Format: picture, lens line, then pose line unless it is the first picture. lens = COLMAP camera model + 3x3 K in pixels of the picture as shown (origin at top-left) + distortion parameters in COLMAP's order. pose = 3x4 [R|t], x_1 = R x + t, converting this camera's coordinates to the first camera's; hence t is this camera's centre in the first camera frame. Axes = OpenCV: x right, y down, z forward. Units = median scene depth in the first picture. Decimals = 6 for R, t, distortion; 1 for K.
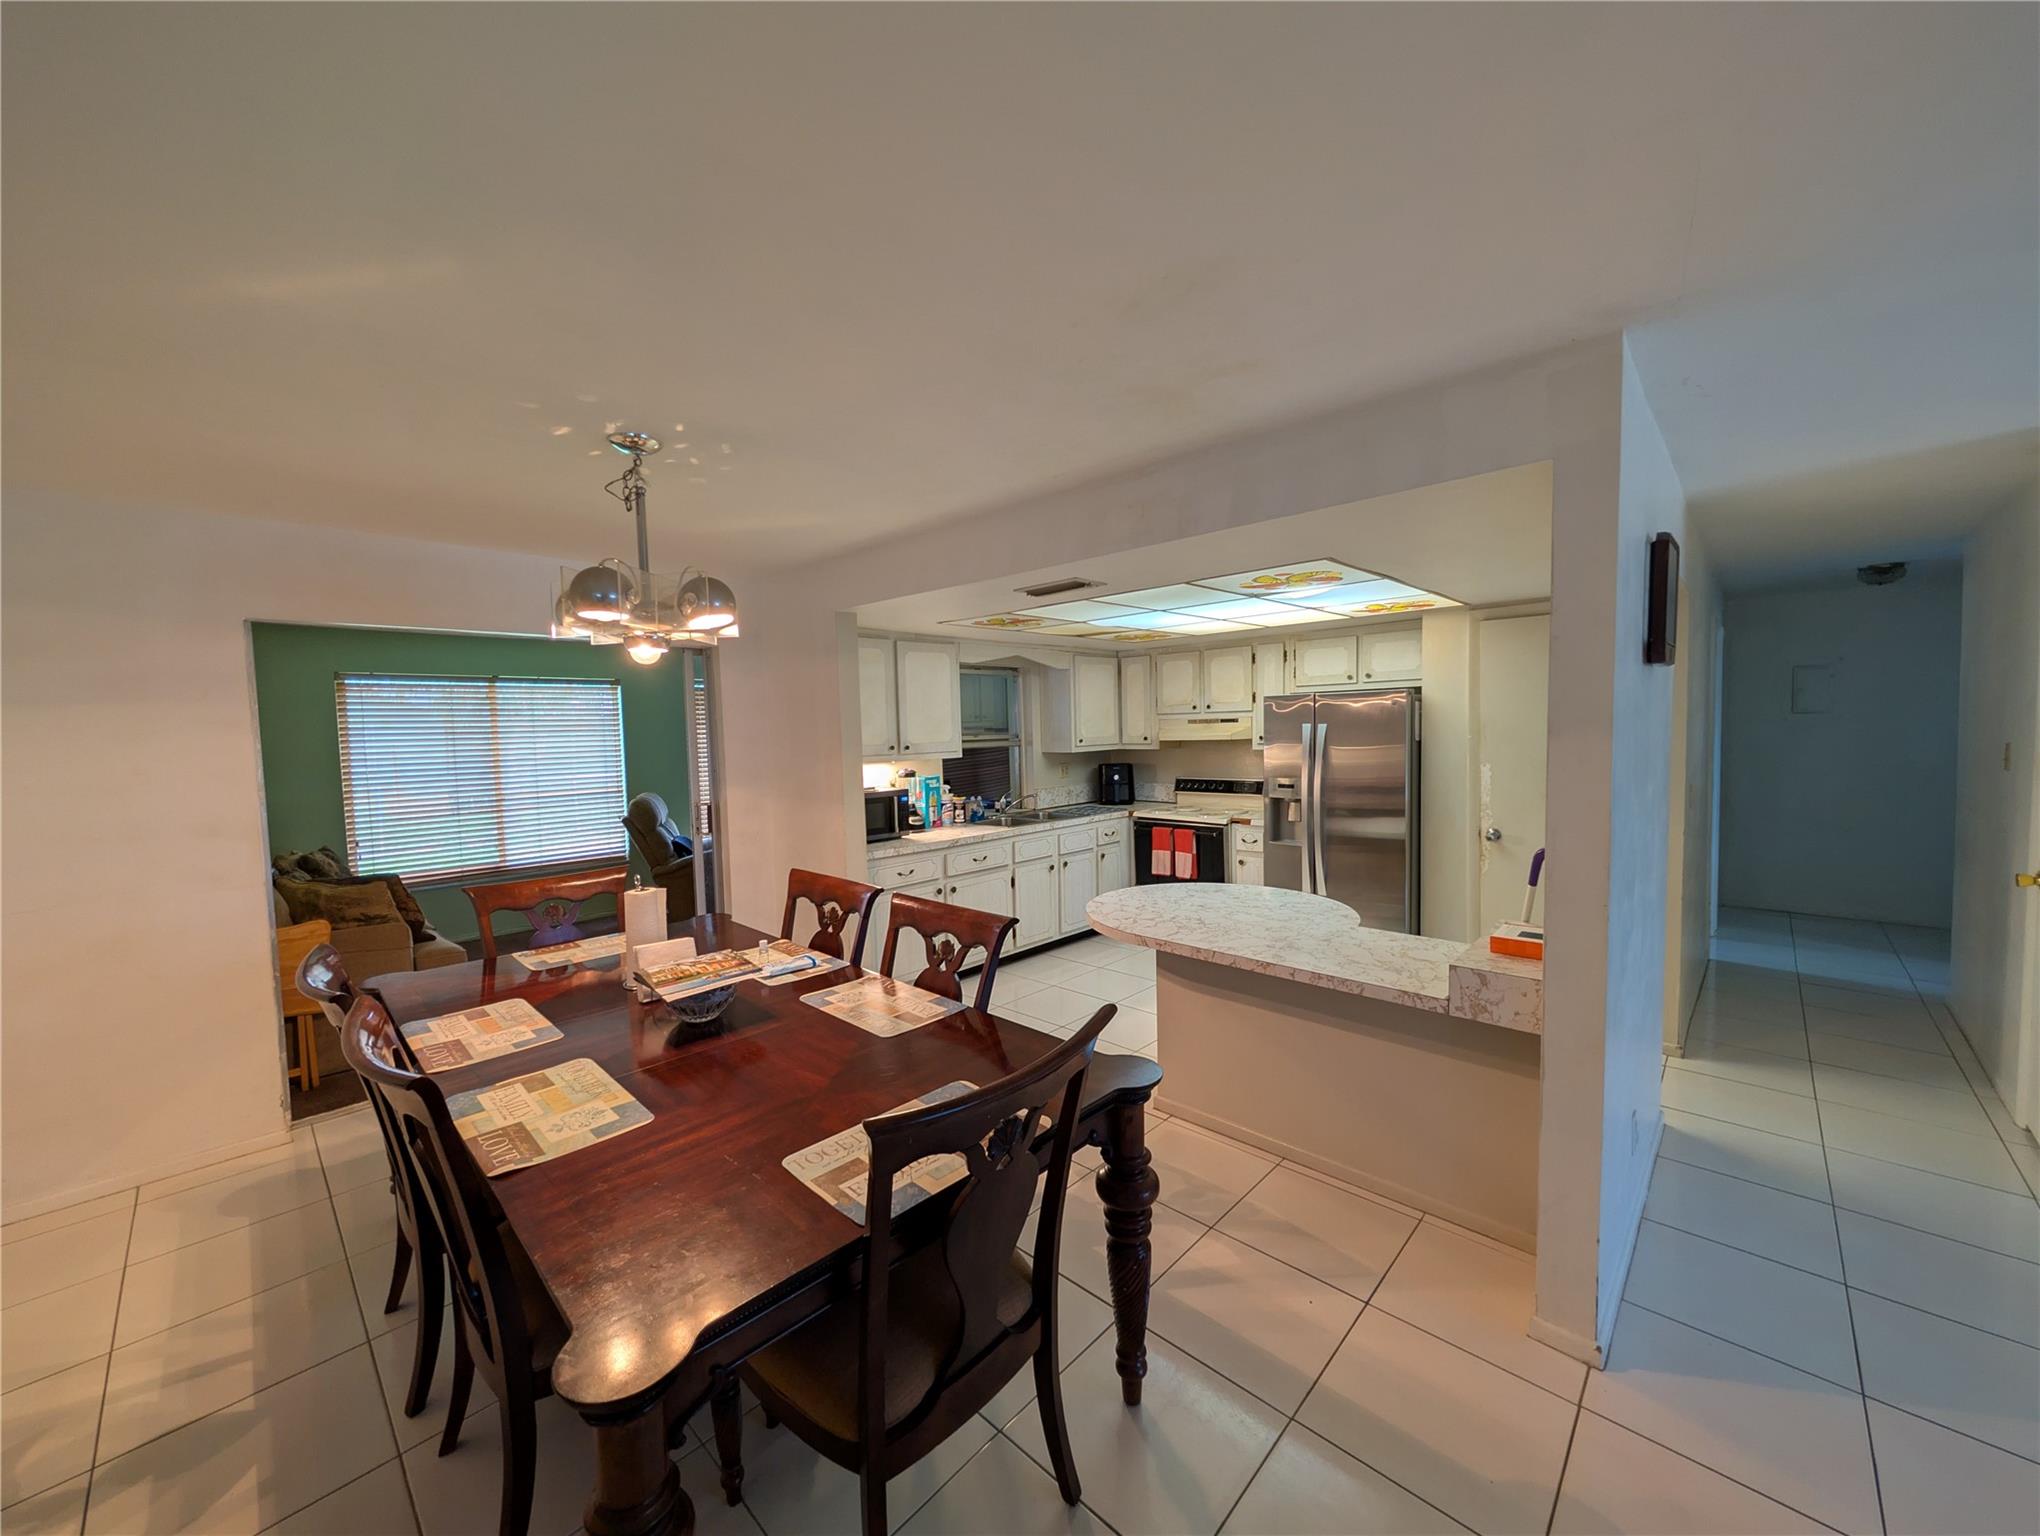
lens RADIAL K [[766.3, 0, 1011.6], [0, 766.3, 771.6], [0, 0, 1]] dist [0.003283, 0.001445]
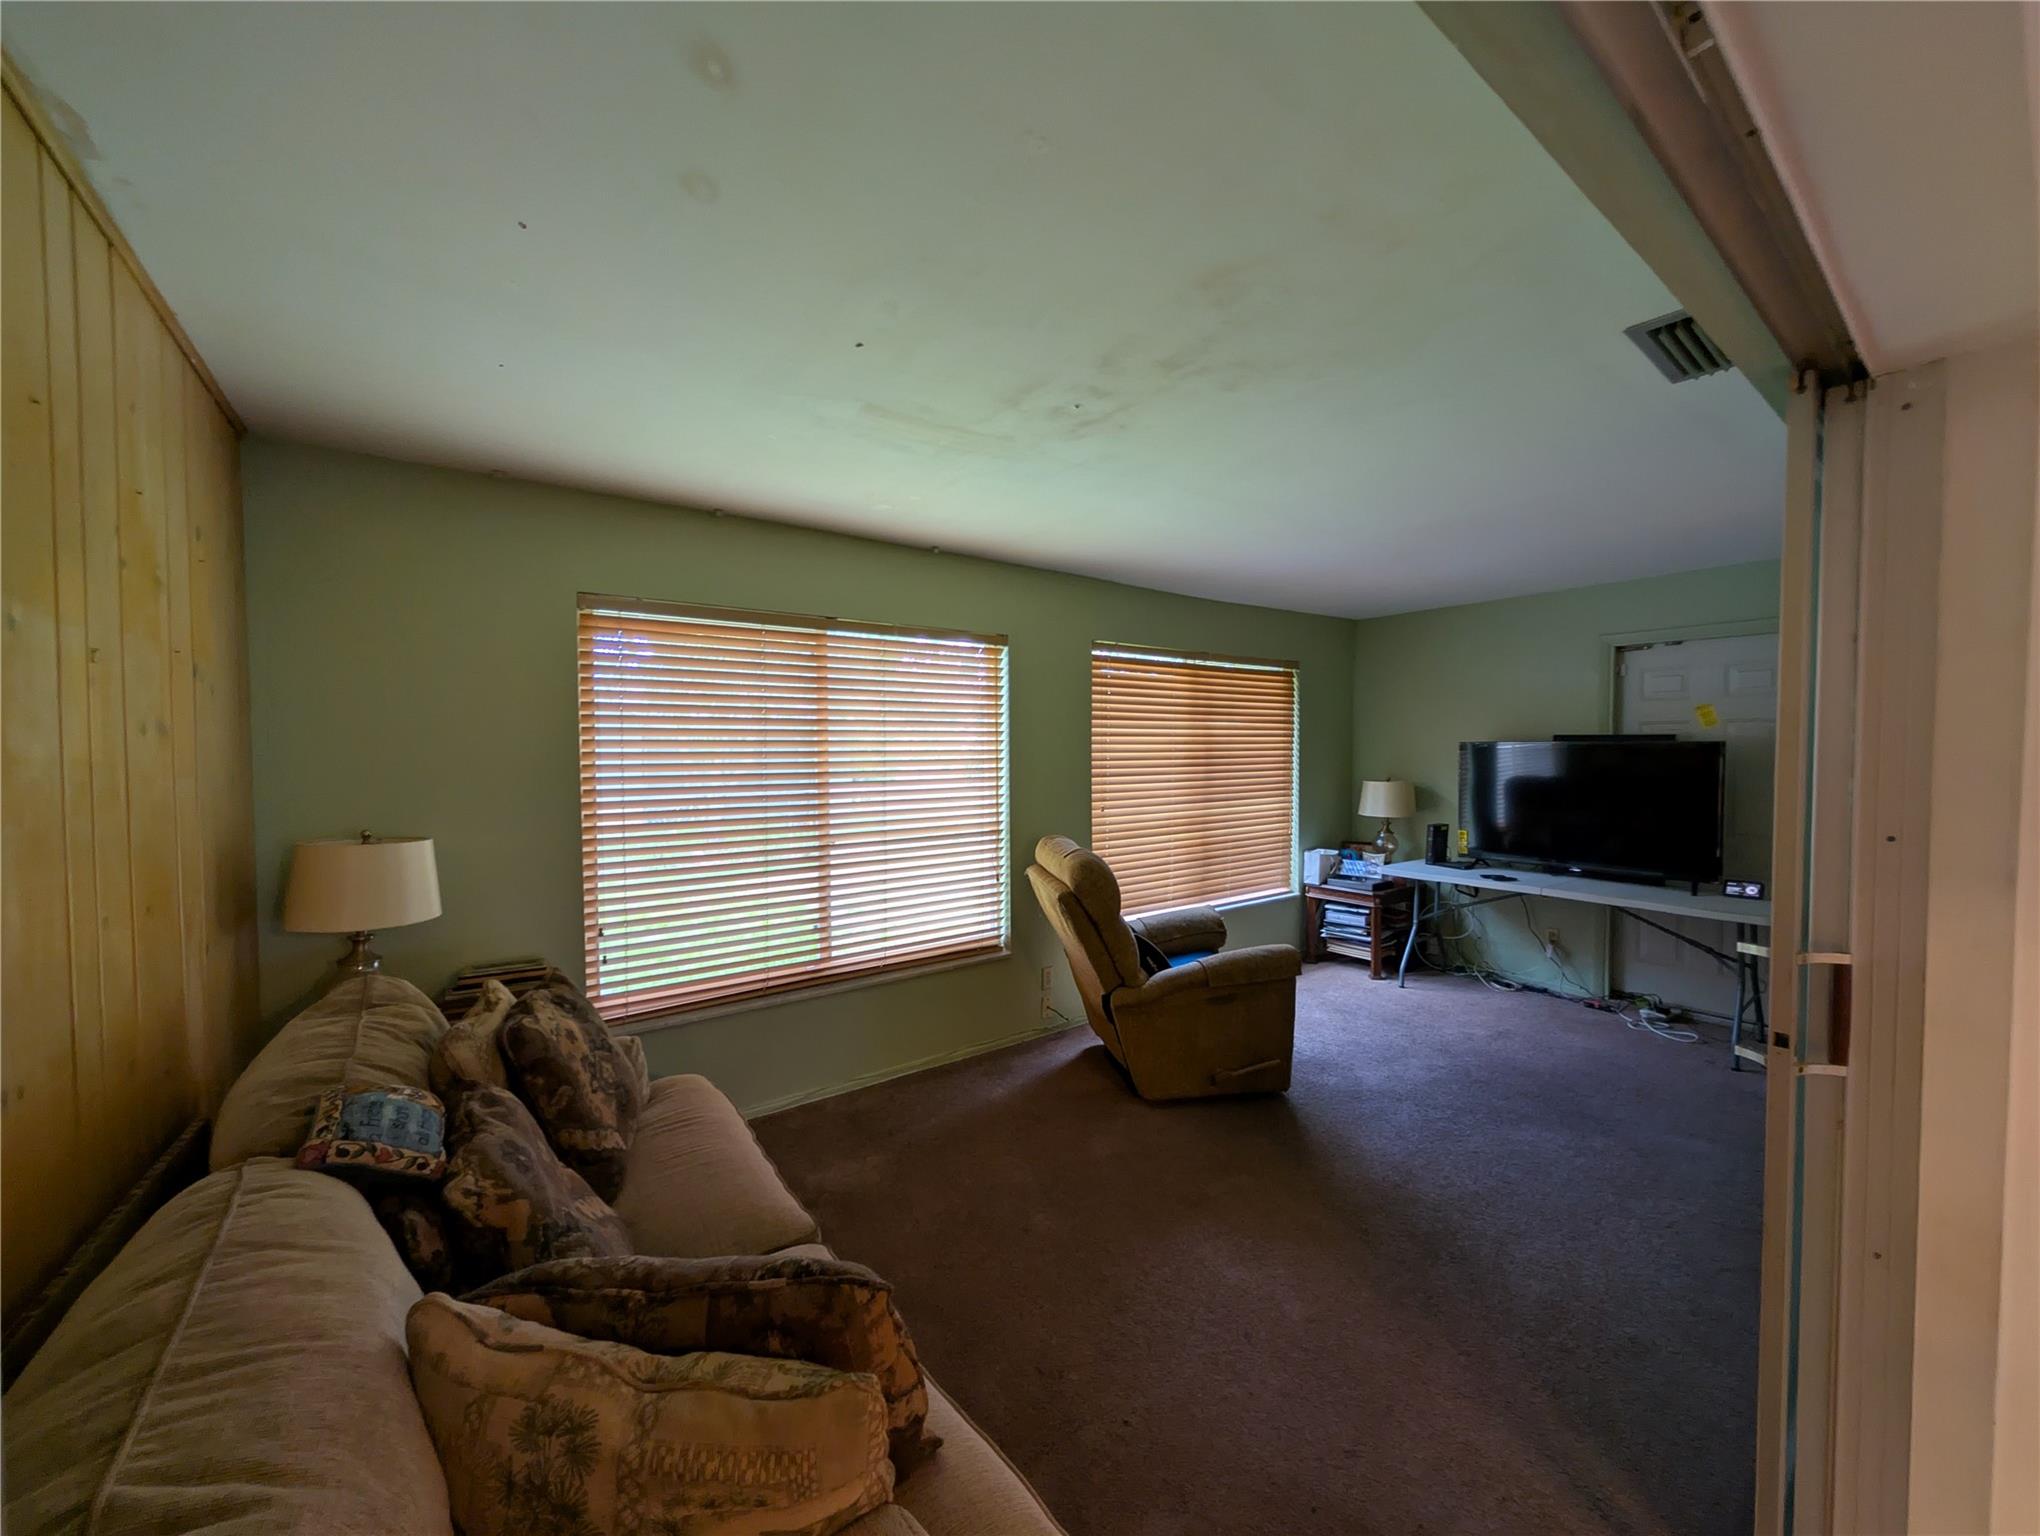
lens RADIAL K [[766.3, 0, 1020.1], [0, 766.3, 776.6], [0, 0, 1]] dist [0.003283, 0.001445]
pose [[0.988376, 0.024135, -0.150100, -0.716023], [-0.027123, 0.999472, -0.017896, -0.008841], [0.149589, 0.021760, 0.988509, 0.764822]]
